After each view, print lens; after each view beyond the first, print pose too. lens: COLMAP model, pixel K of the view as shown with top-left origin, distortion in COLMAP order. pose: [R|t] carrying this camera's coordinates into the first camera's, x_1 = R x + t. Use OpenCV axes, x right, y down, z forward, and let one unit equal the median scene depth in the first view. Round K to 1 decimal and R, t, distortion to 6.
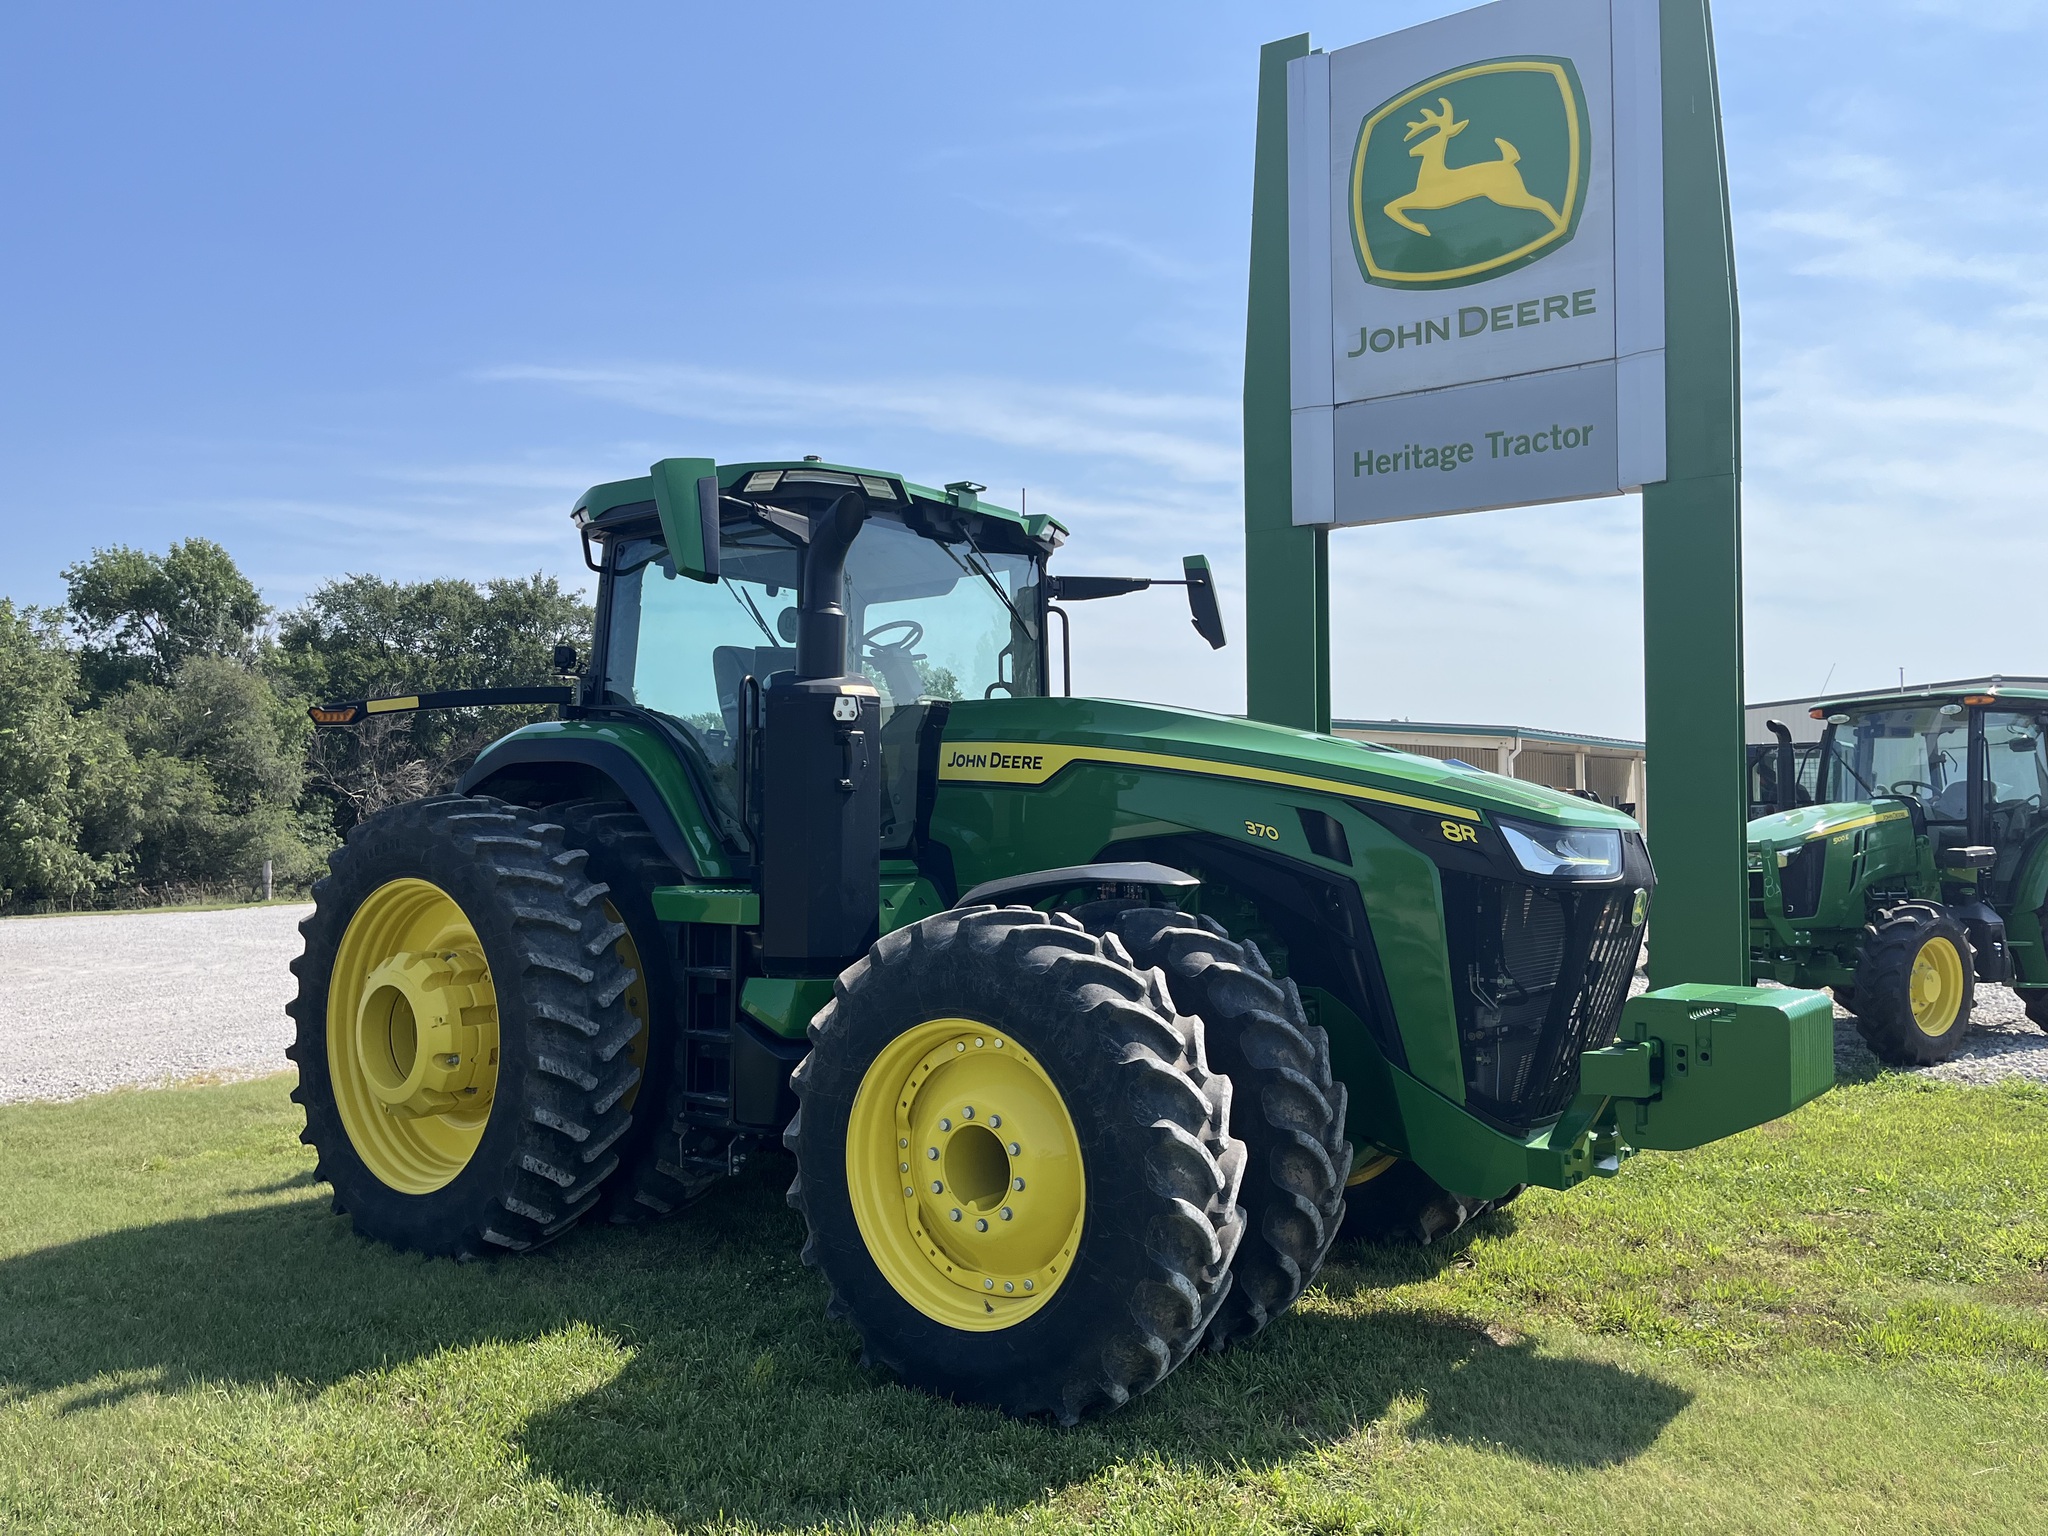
lens RADIAL K [[1557.4, 0, 1026.3], [0, 1557.4, 783.3], [0, 0, 1]] dist [0.039042, -0.033810]
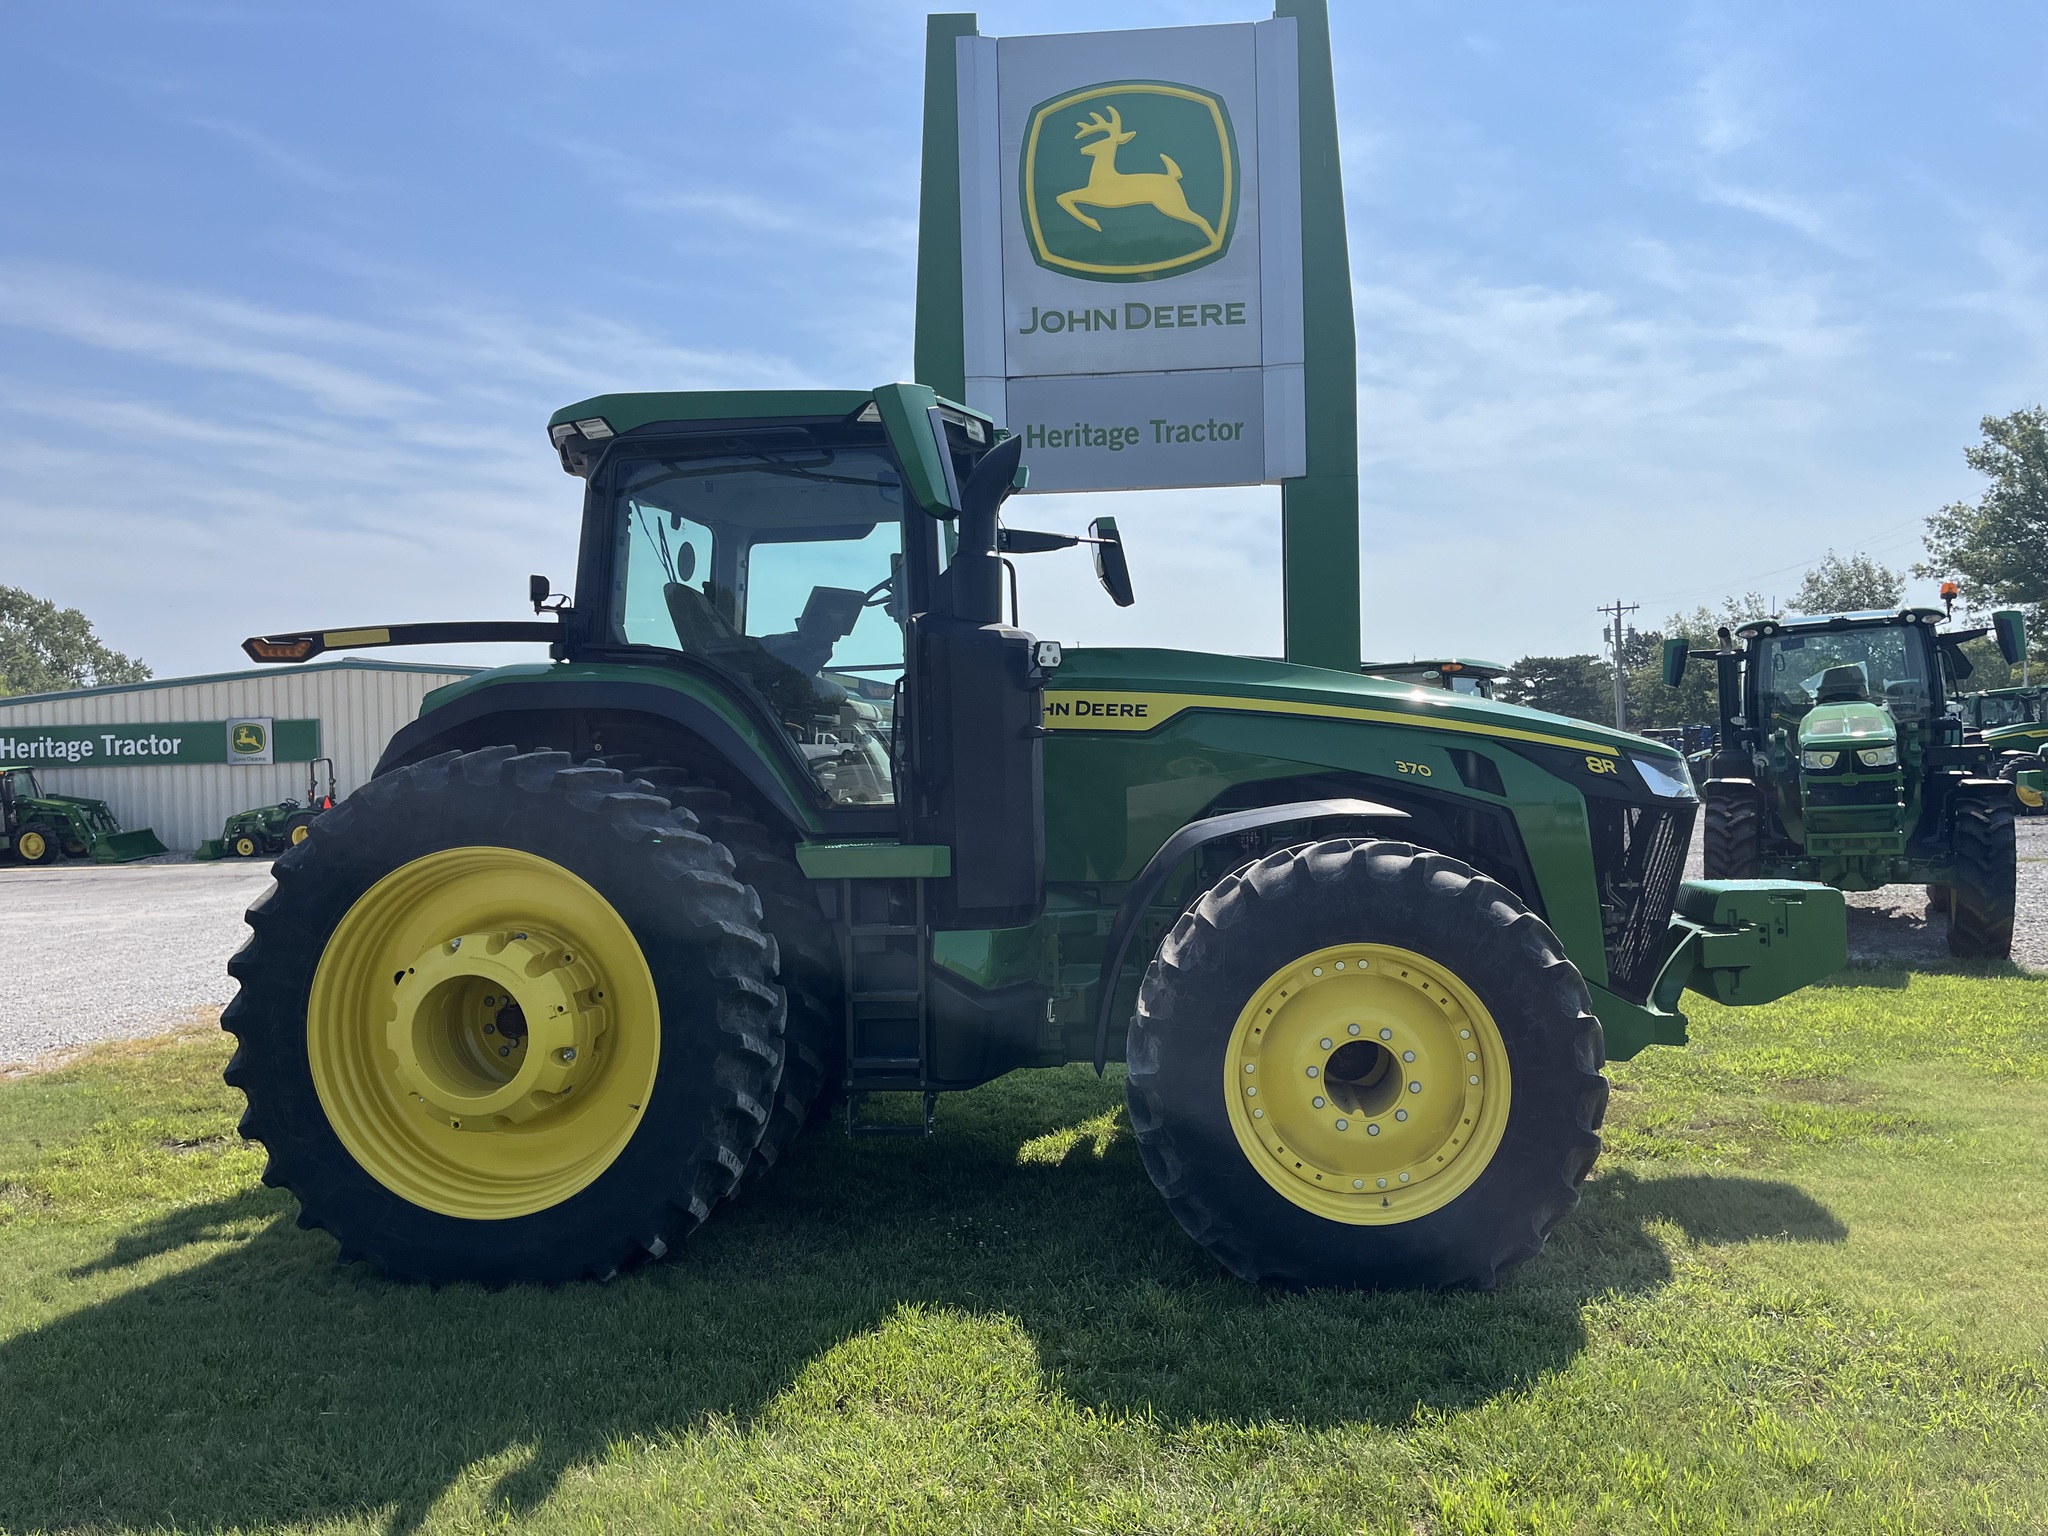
lens RADIAL K [[1557.4, 0, 1042.4], [0, 1557.4, 777.9], [0, 0, 1]] dist [0.039042, -0.033810]
pose [[0.863852, -0.018858, 0.503392, -0.461608], [0.008052, 0.999688, 0.023633, 0.005522], [-0.503681, -0.016362, 0.863735, 0.105053]]
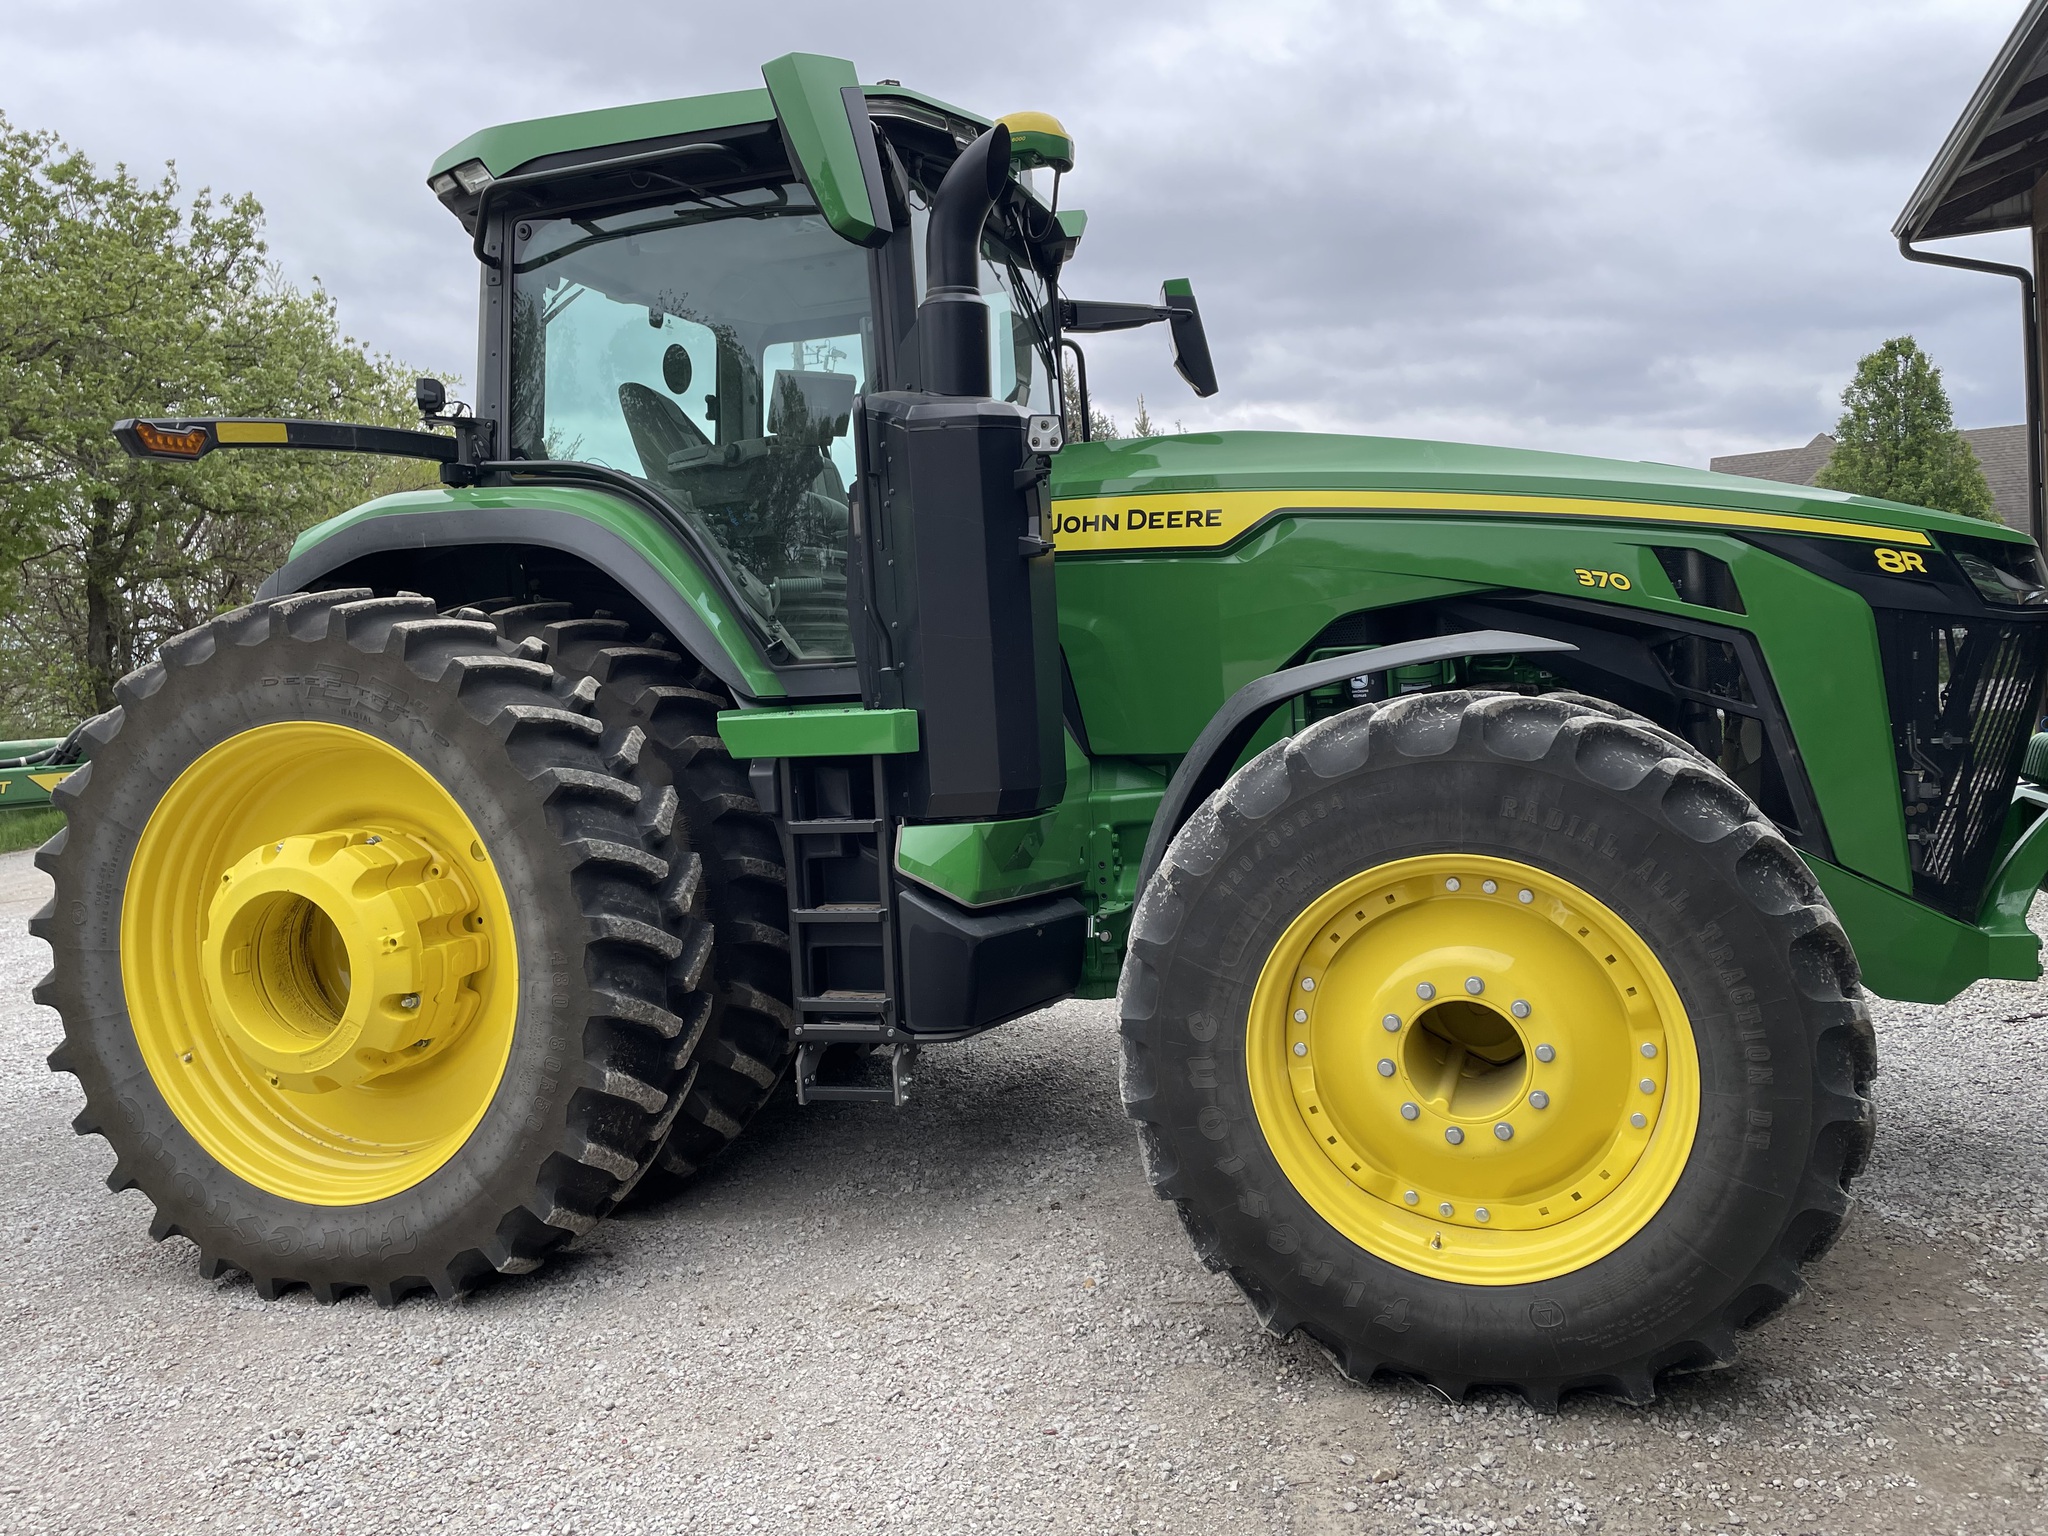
lens RADIAL K [[1557.4, 0, 1020.5], [0, 1557.4, 756.7], [0, 0, 1]] dist [0.039042, -0.033810]
pose [[0.939987, -0.071452, 0.333644, -0.274864], [0.045215, 0.995289, 0.085761, 0.026796], [-0.338200, -0.065528, 0.938790, 0.248761]]
